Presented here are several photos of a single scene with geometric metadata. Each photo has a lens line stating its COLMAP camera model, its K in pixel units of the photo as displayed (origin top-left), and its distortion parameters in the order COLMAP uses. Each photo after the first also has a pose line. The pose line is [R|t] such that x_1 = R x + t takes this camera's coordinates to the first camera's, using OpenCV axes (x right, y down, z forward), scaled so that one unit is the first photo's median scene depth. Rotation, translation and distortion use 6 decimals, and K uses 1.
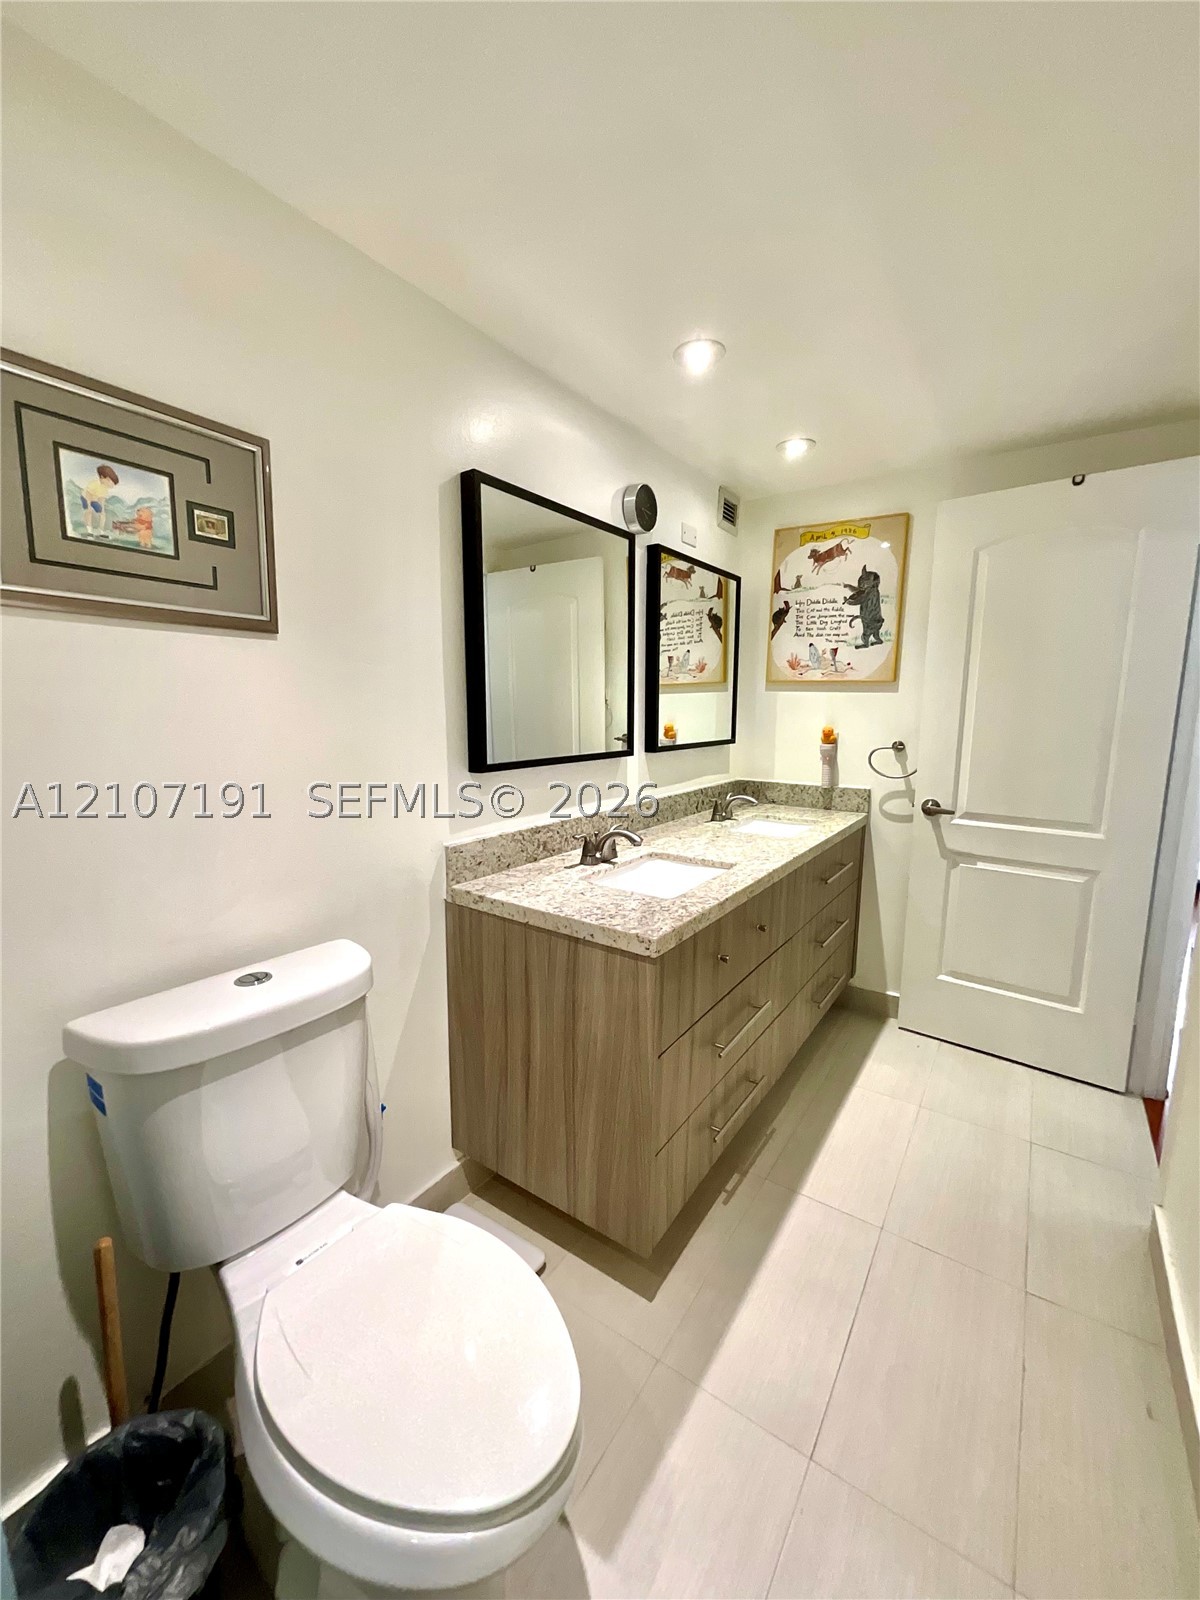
lens RADIAL K [[645.9, 0, 593.1], [0, 645.9, 796.3], [0, 0, 1]] dist [-0.001244, 0.000589]
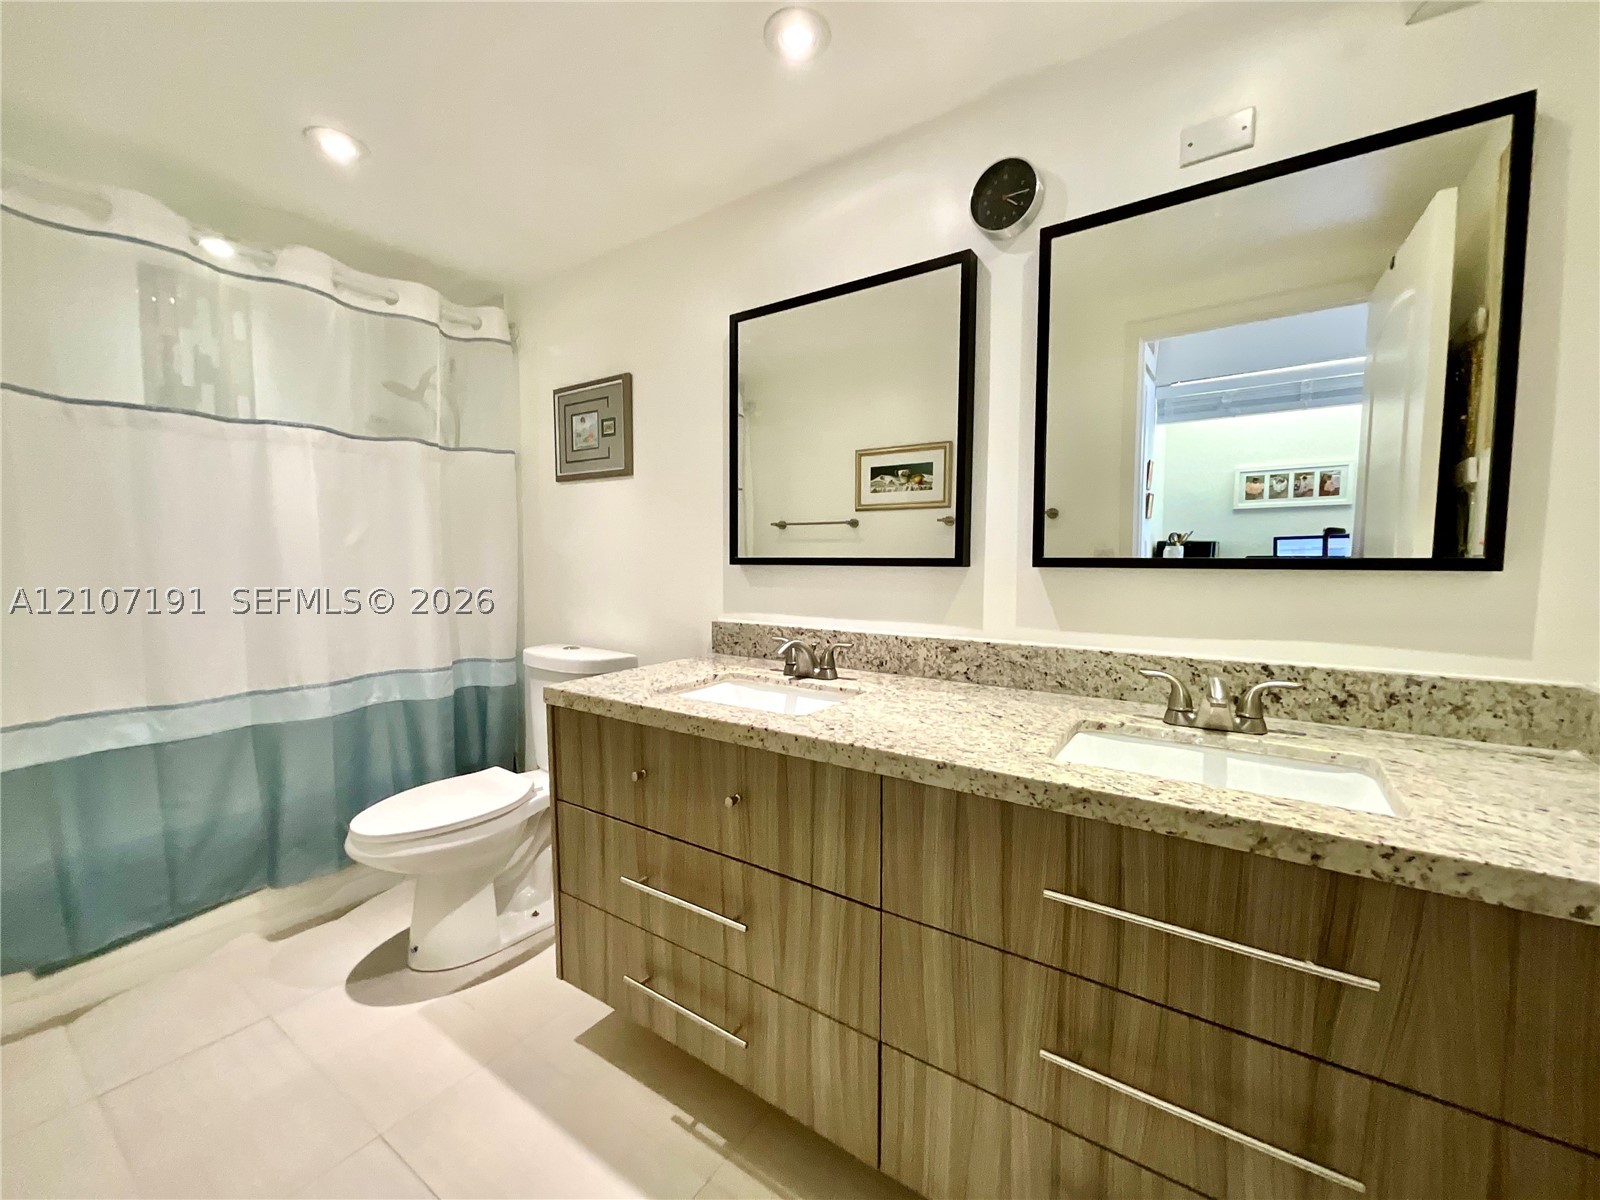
lens RADIAL K [[645.9, 0, 799.9], [0, 645.9, 599.0], [0, 0, 1]] dist [-0.001244, 0.000589]
pose [[0.007979, 0.057946, -0.998288, 0.983046], [-0.144654, 0.987886, 0.056186, -0.056296], [0.989450, 0.143958, 0.016265, 1.085726]]
